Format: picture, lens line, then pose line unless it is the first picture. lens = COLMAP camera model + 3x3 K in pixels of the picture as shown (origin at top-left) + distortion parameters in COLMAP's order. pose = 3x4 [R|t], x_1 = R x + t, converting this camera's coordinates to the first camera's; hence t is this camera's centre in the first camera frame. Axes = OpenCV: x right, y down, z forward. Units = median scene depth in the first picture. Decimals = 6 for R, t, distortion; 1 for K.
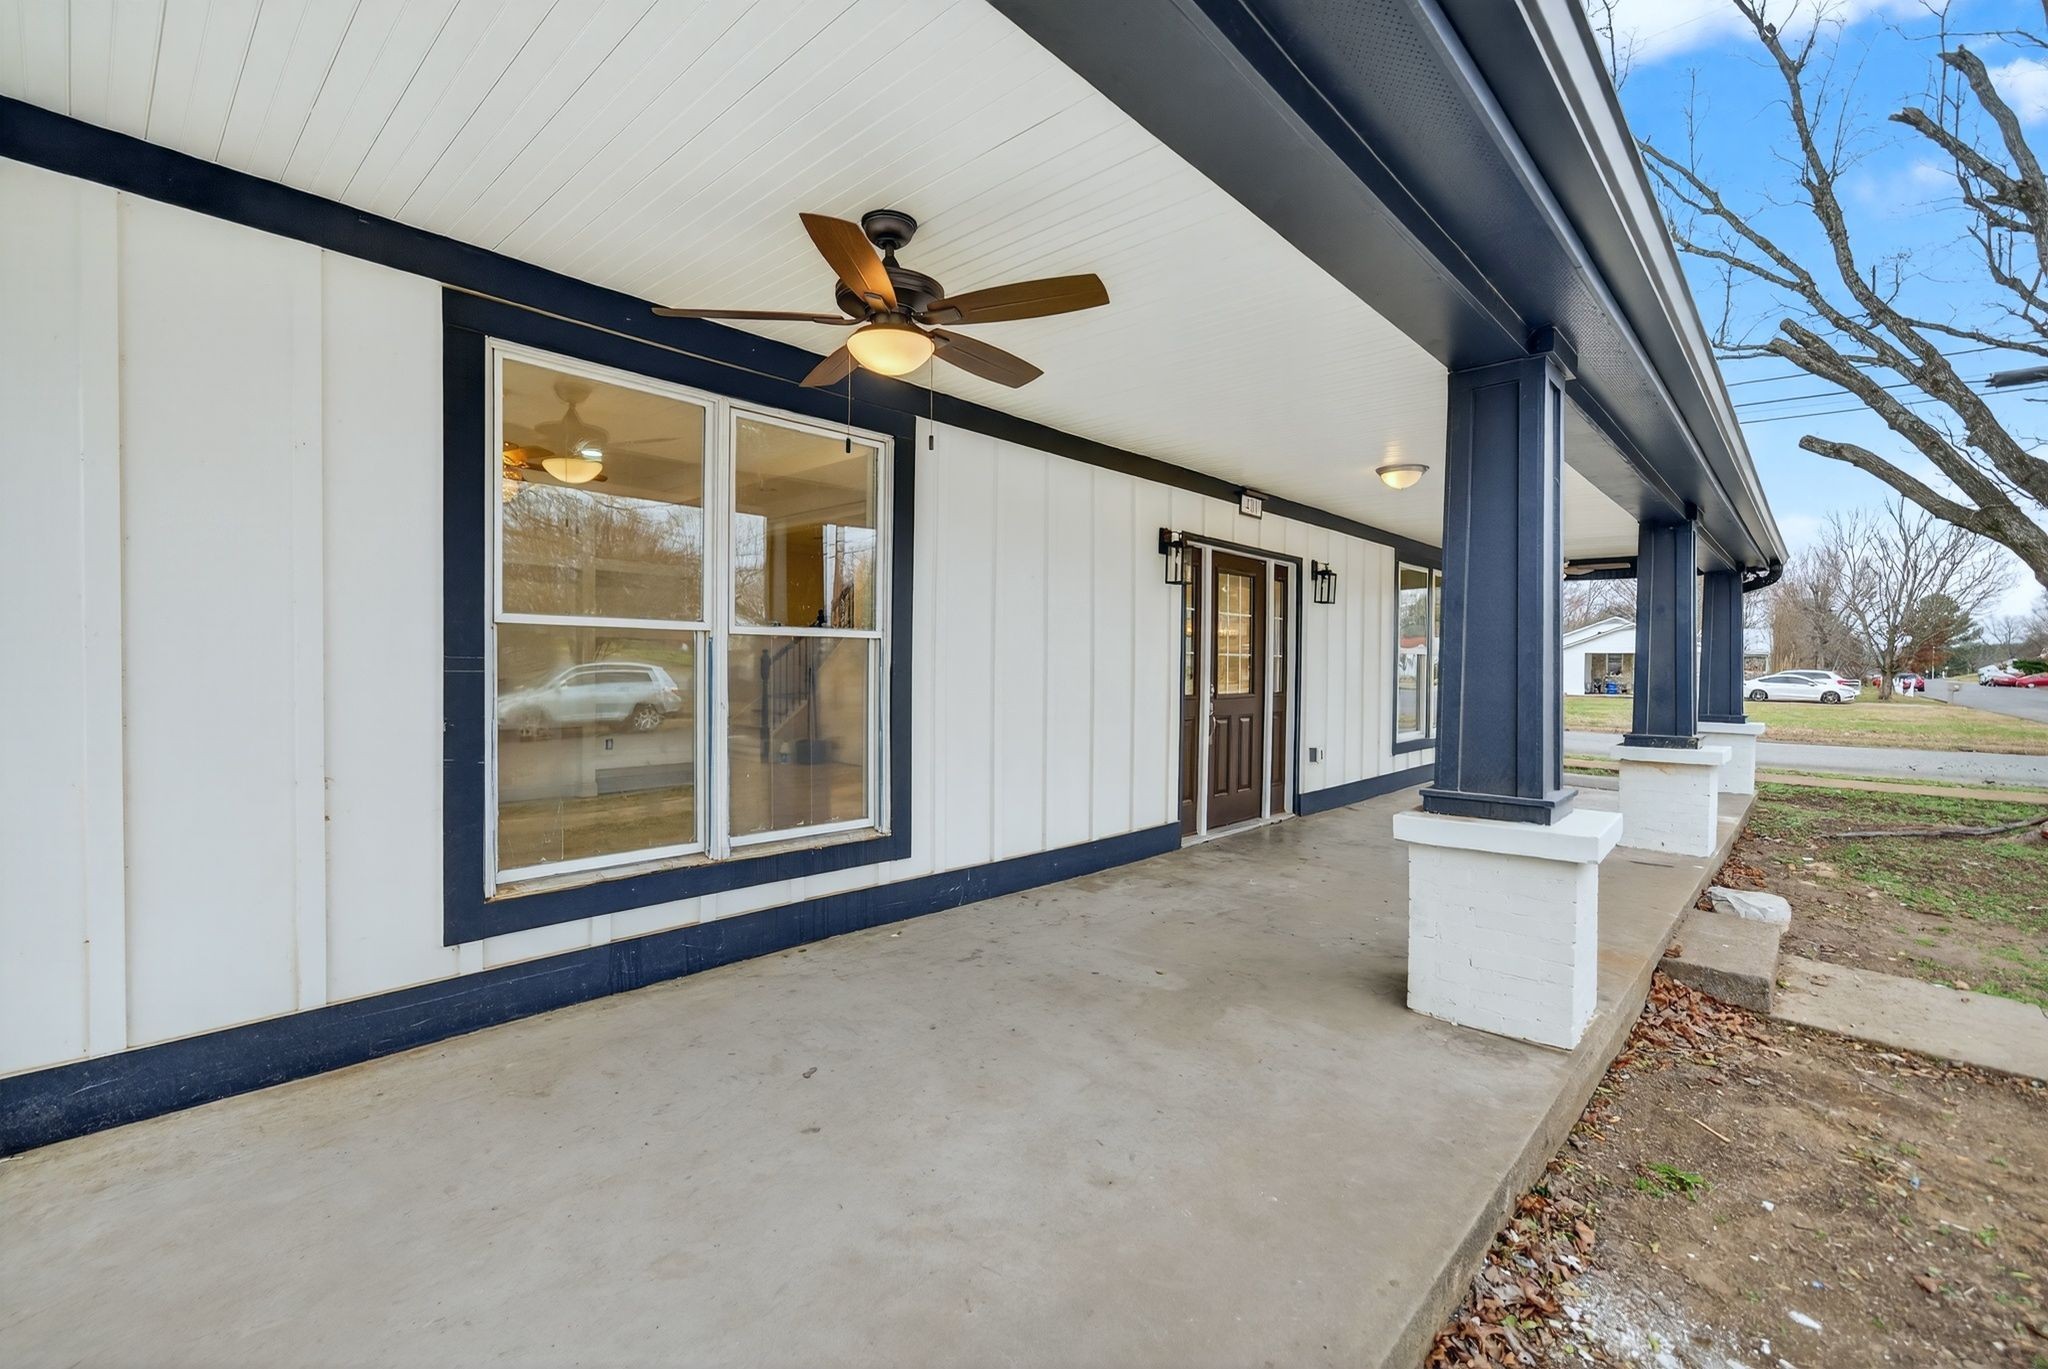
lens RADIAL K [[892.0, 0, 1016.5], [0, 892.0, 674.3], [0, 0, 1]] dist [0.001032, 0.002061]
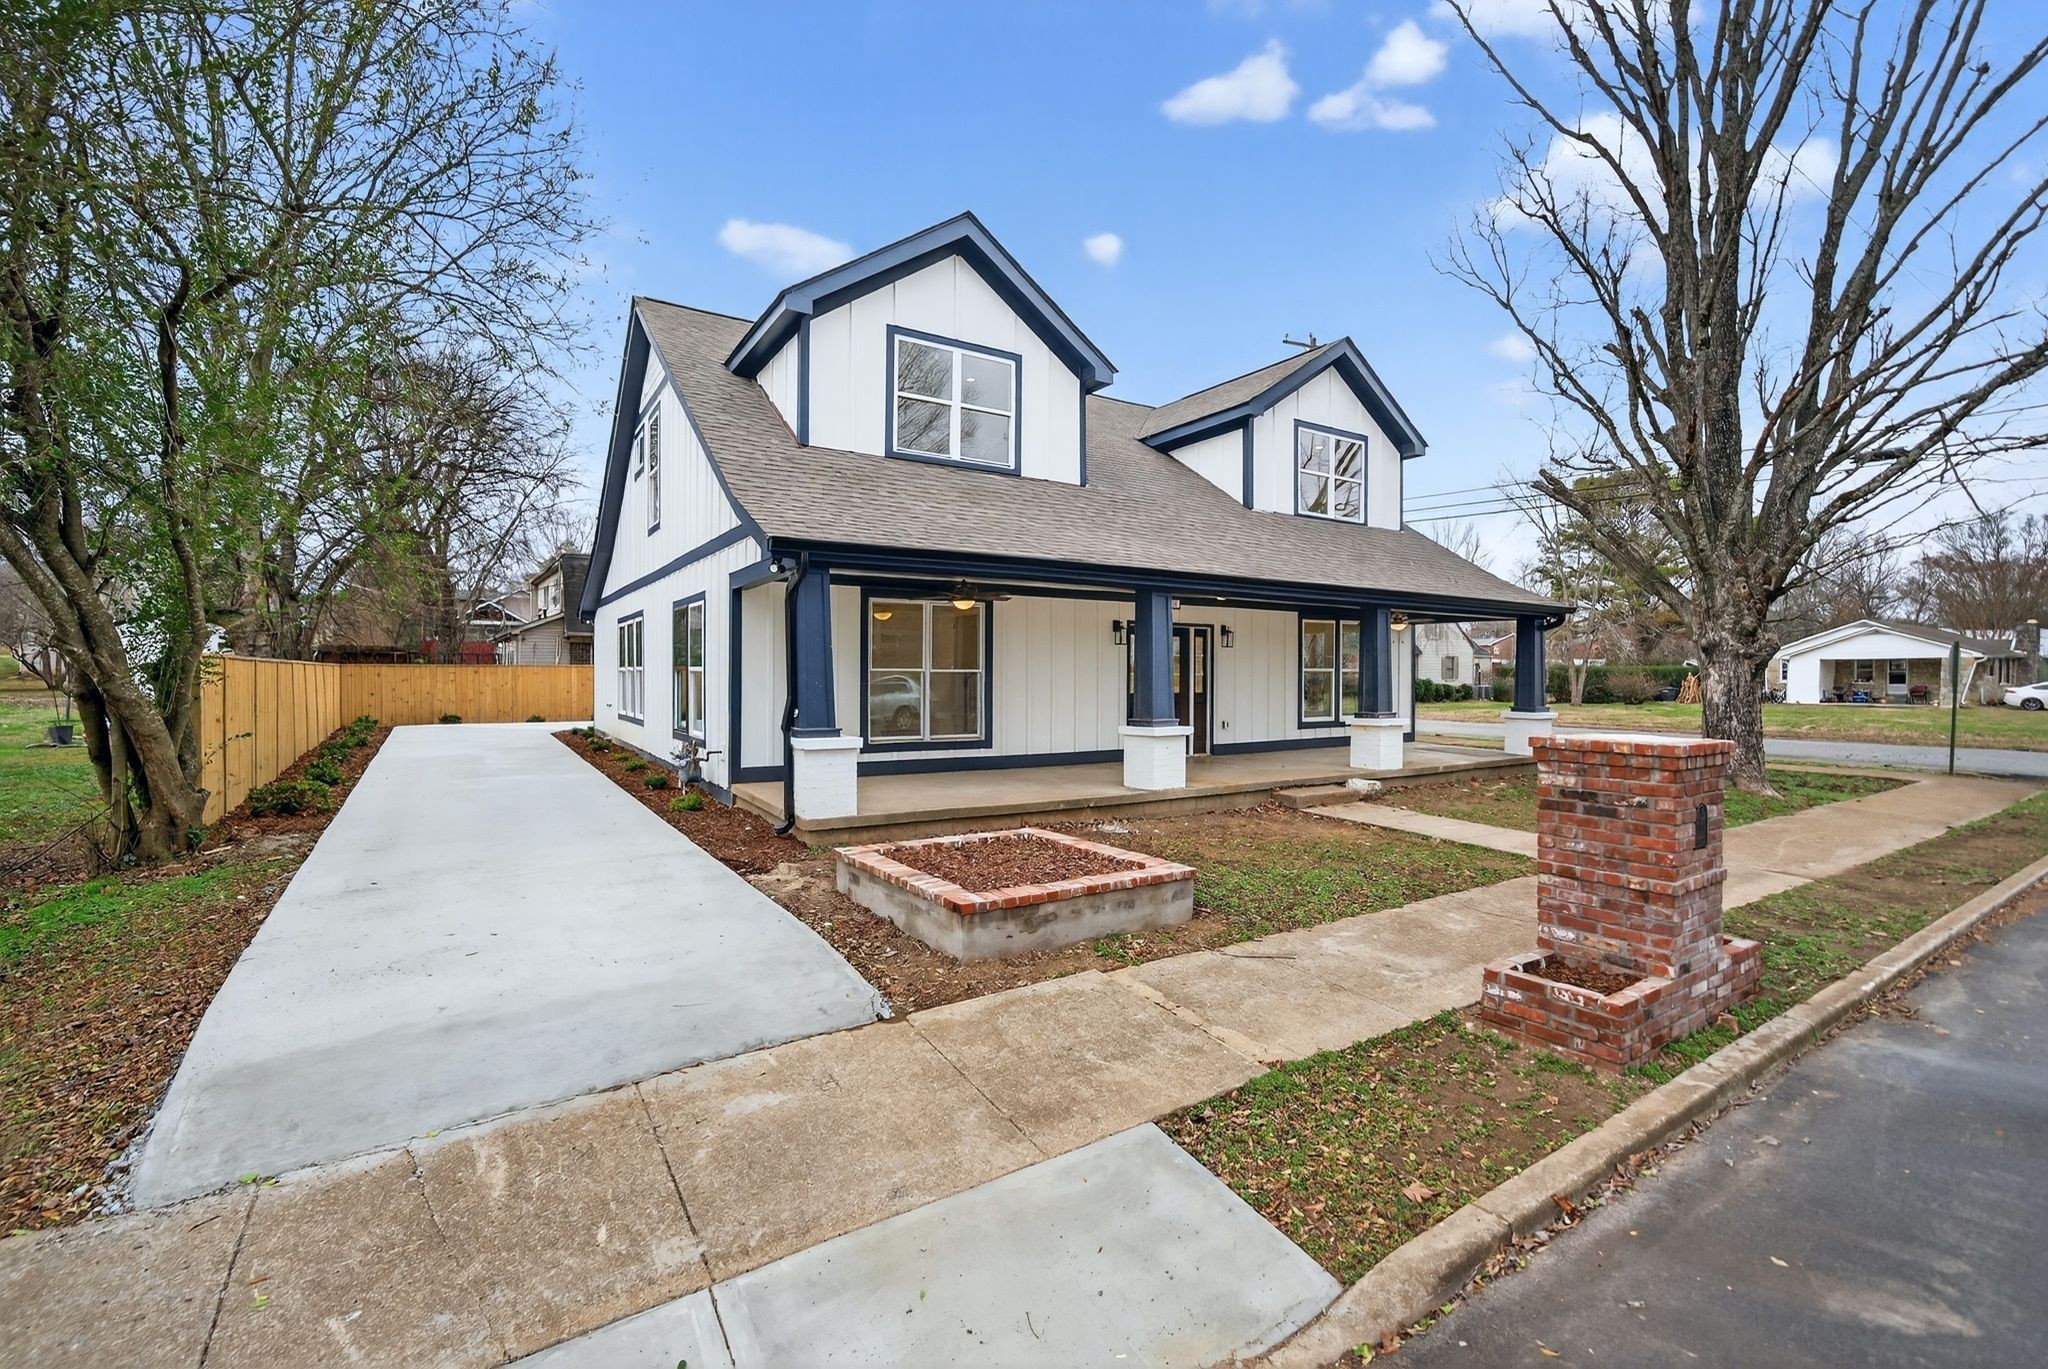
lens RADIAL K [[892.0, 0, 1016.2], [0, 892.0, 672.9], [0, 0, 1]] dist [0.001032, 0.002061]
pose [[0.968069, -0.009031, -0.250519, 0.438531], [0.005262, 0.999863, -0.015710, 0.005604], [0.250627, 0.013890, 0.967984, -1.137010]]
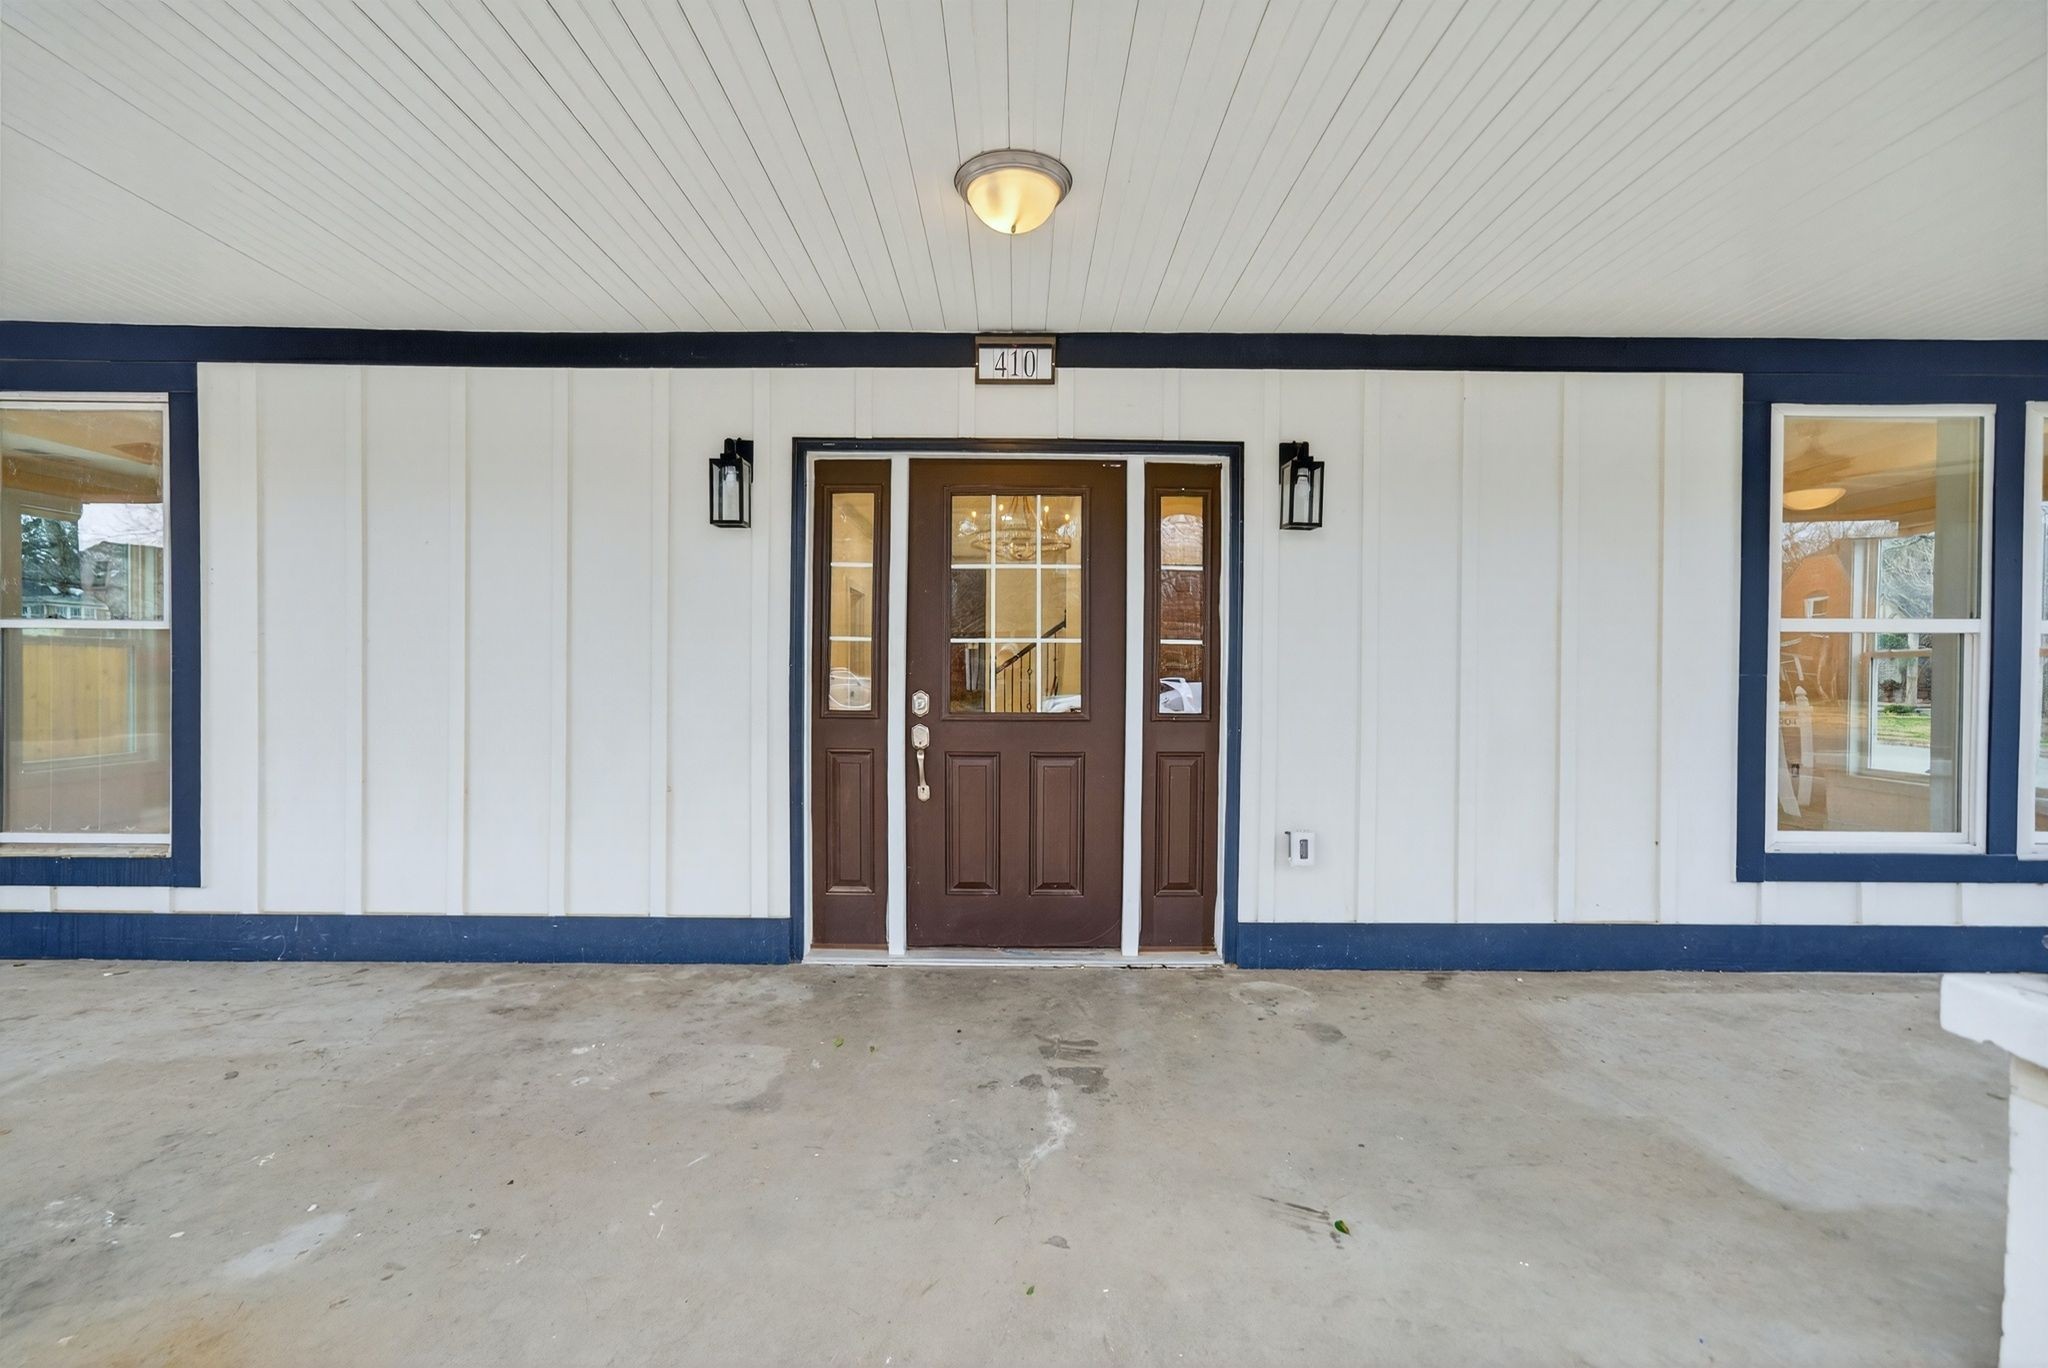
lens RADIAL K [[892.0, 0, 1025.9], [0, 892.0, 683.4], [0, 0, 1]] dist [0.001032, 0.002061]
pose [[0.679948, 0.008319, -0.733213, 0.674622], [-0.008431, 0.999958, 0.003526, 0.001681], [0.733212, 0.003784, 0.679990, 0.652133]]
